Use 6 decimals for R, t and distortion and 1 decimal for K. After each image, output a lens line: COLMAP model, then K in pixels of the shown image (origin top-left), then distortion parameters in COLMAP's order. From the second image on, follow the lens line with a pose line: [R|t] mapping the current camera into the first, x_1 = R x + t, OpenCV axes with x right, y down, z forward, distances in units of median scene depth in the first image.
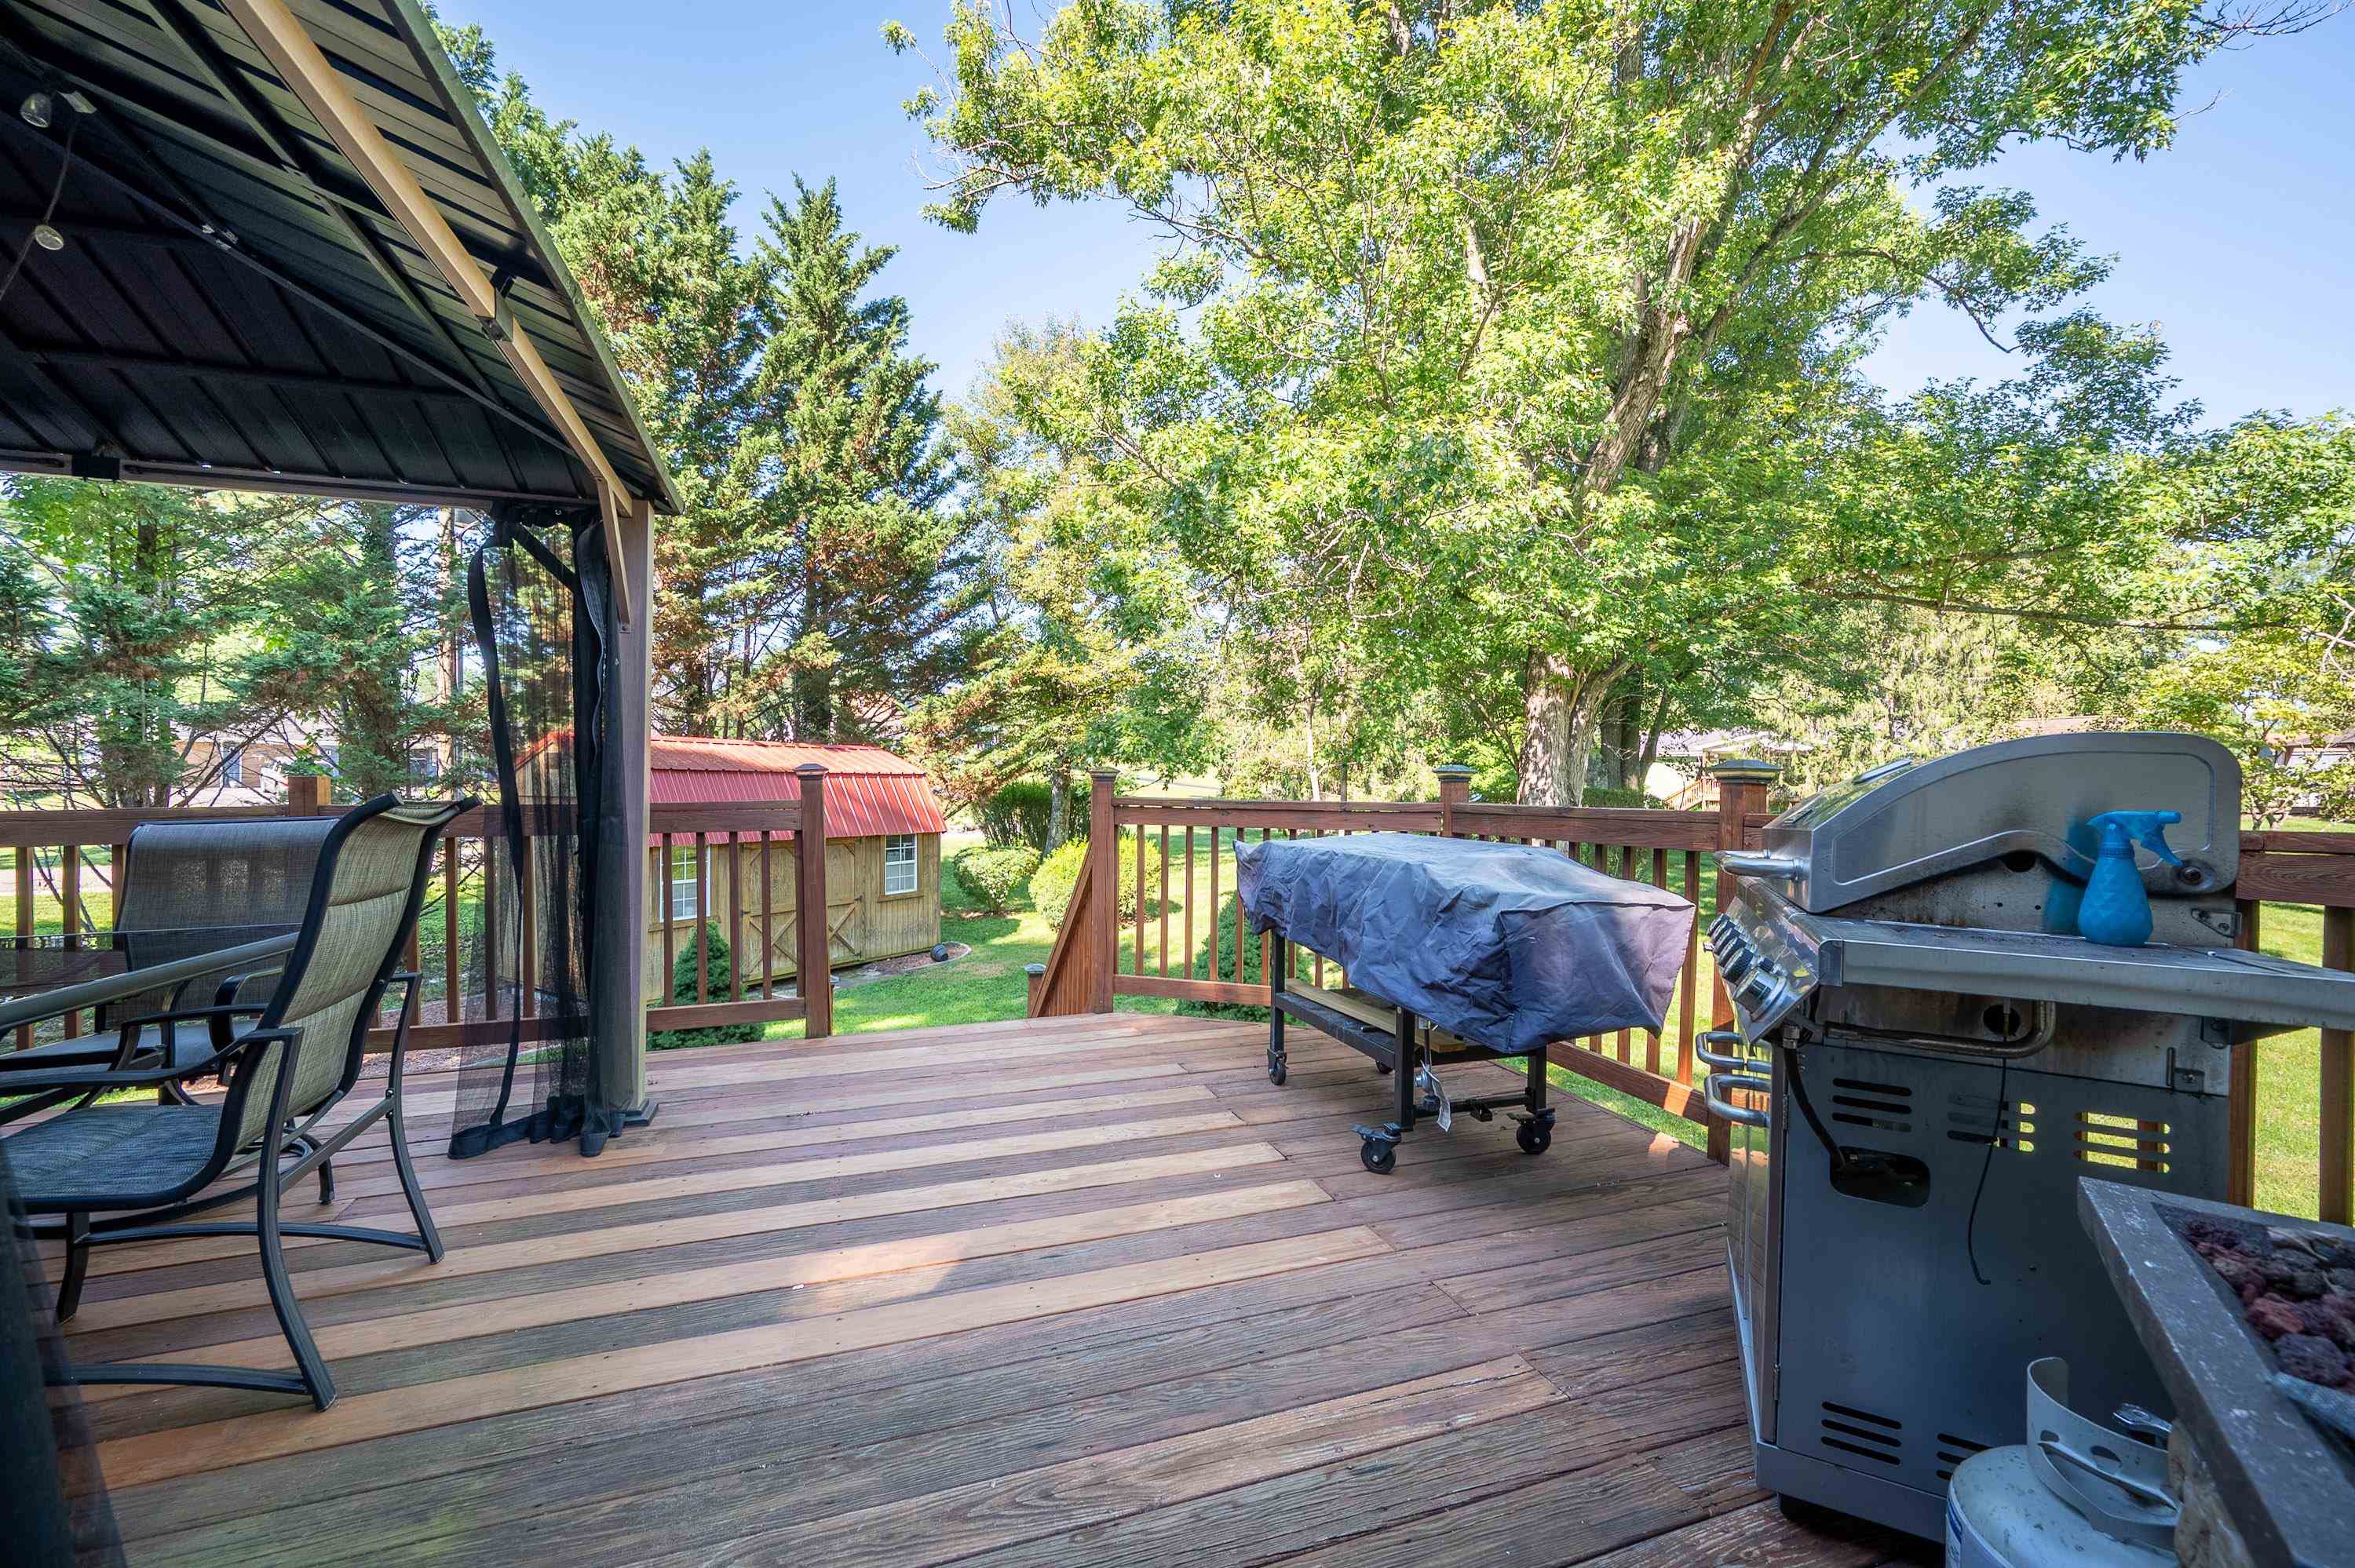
lens RADIAL K [[938.0, 0, 1177.5], [0, 938.0, 784.0], [0, 0, 1]] dist [0.001166, 0.000125]
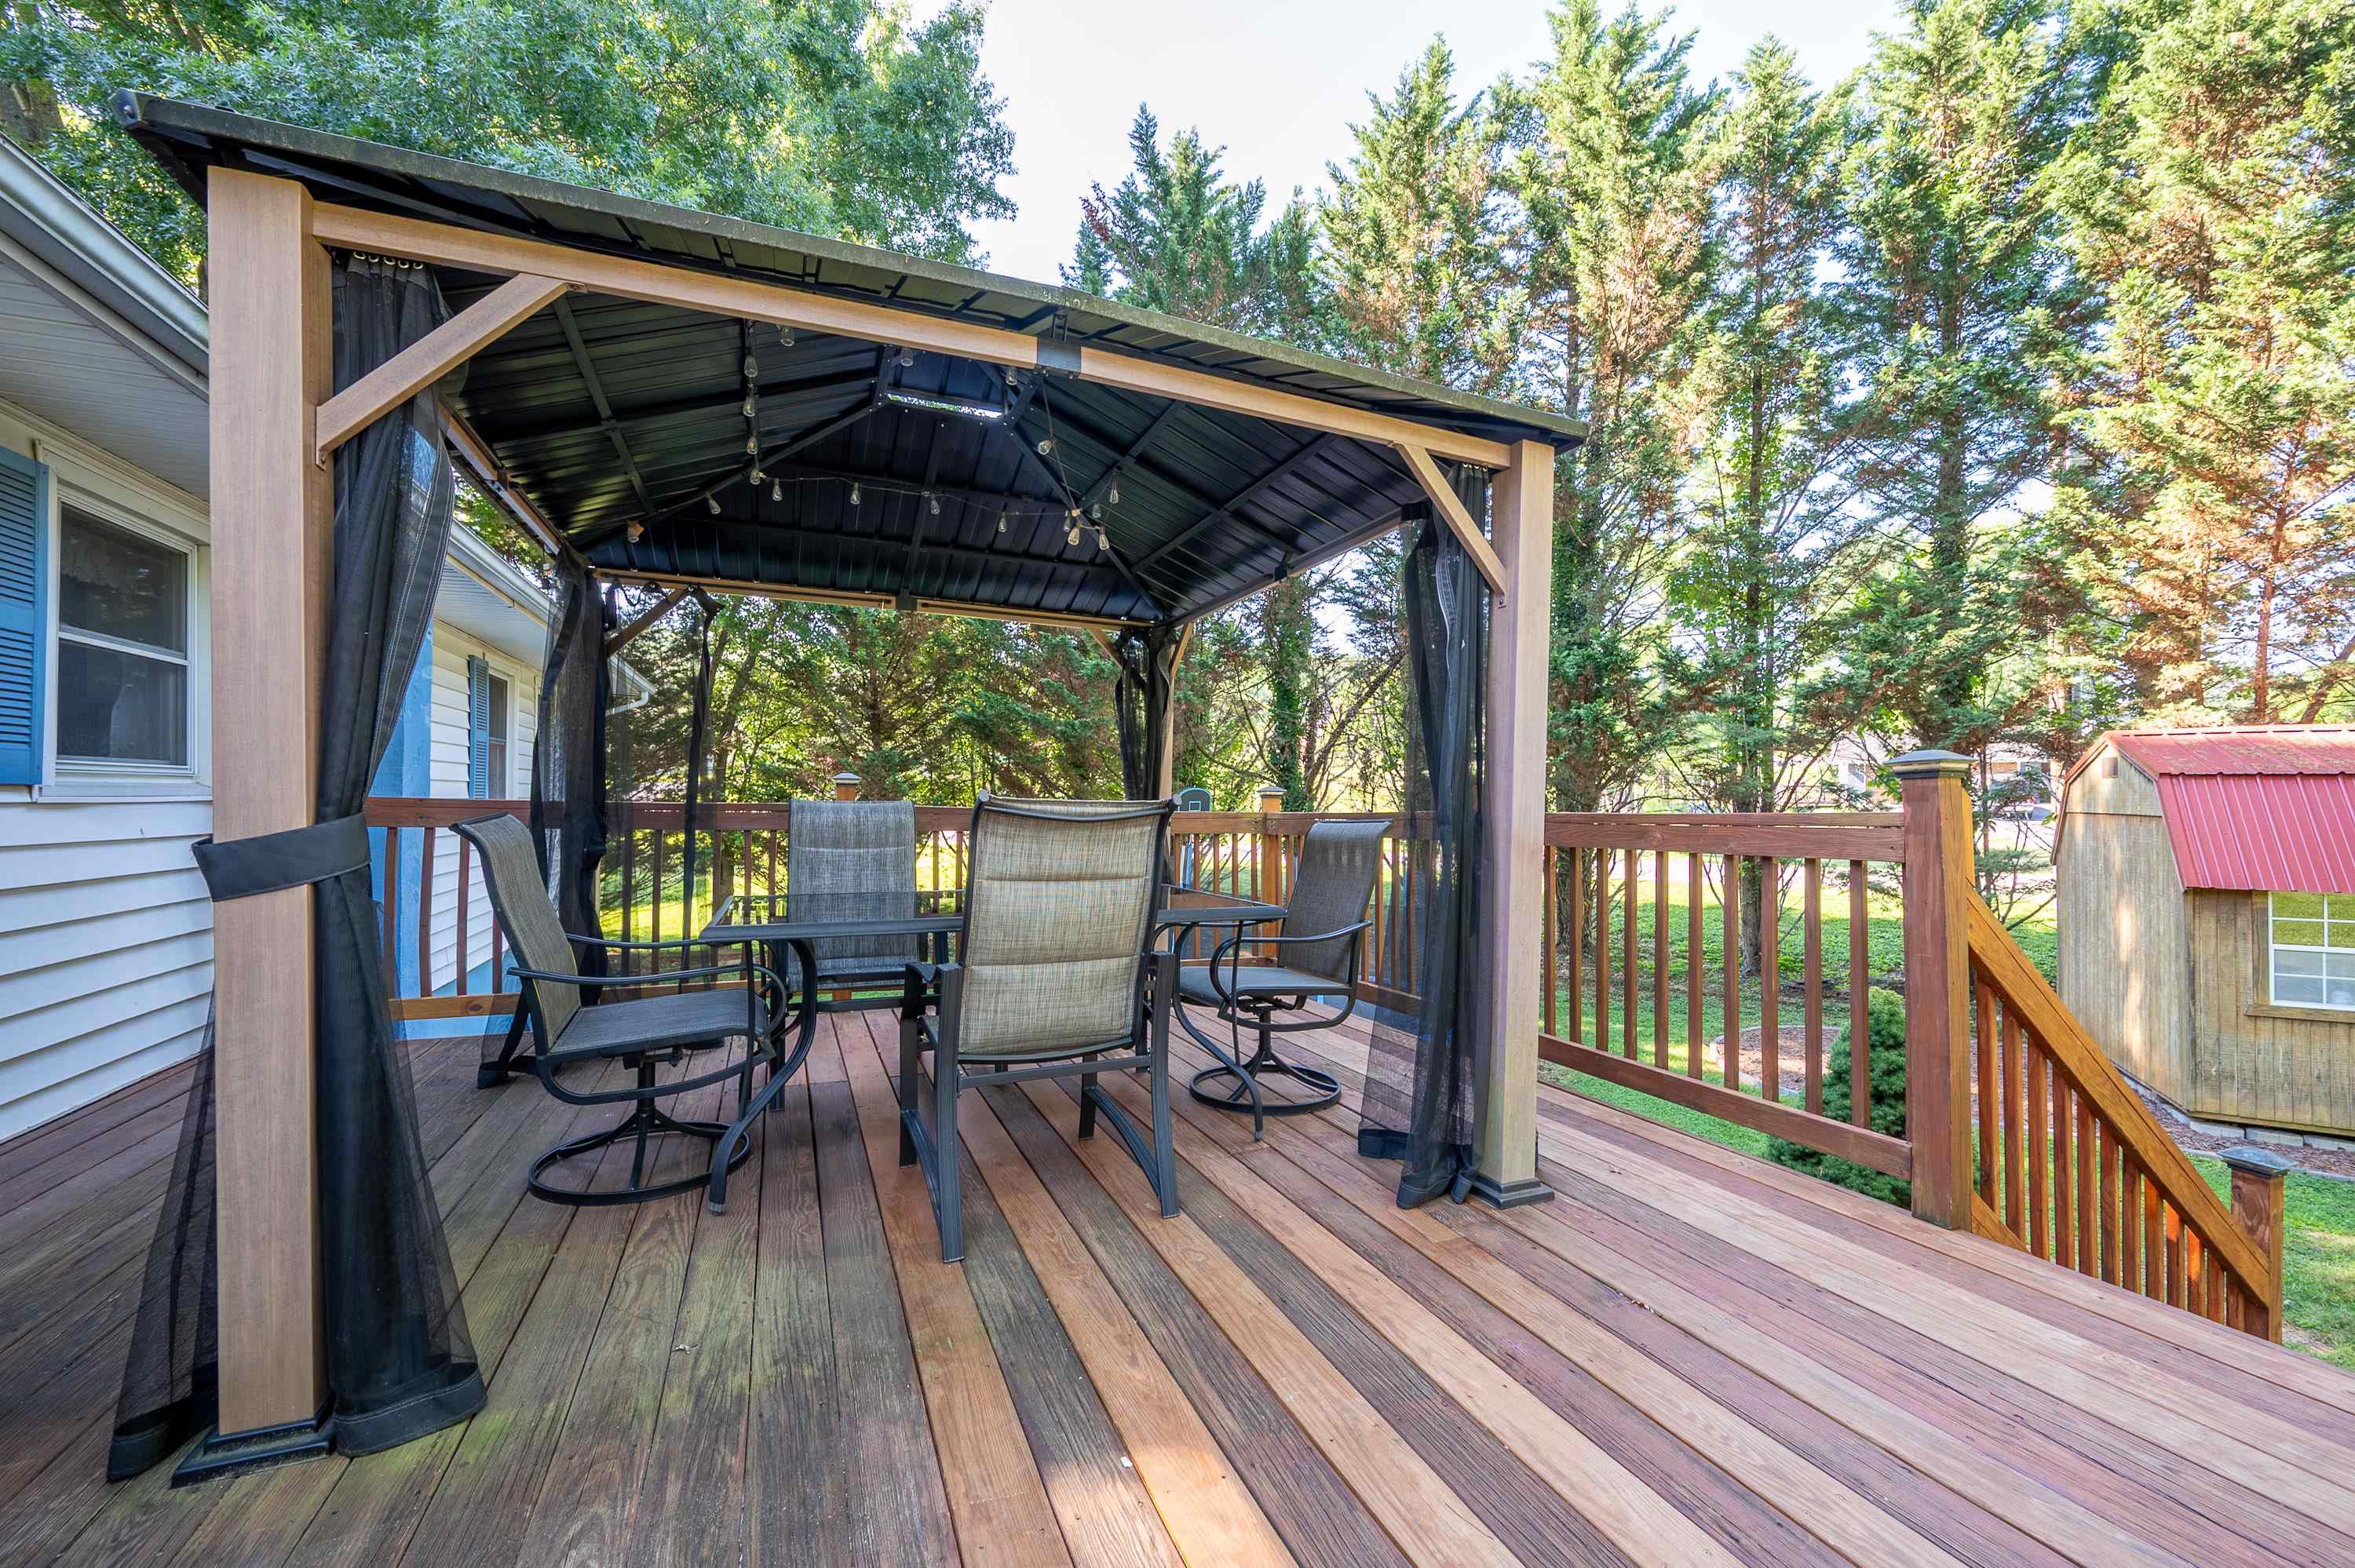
lens RADIAL K [[938.0, 0, 1177.5], [0, 938.0, 784.0], [0, 0, 1]] dist [0.001166, 0.000125]
pose [[0.061009, -0.020944, -0.997917, 0.248130], [0.001863, 0.999780, -0.020869, 0.014411], [0.998135, -0.000586, 0.061035, 0.714826]]
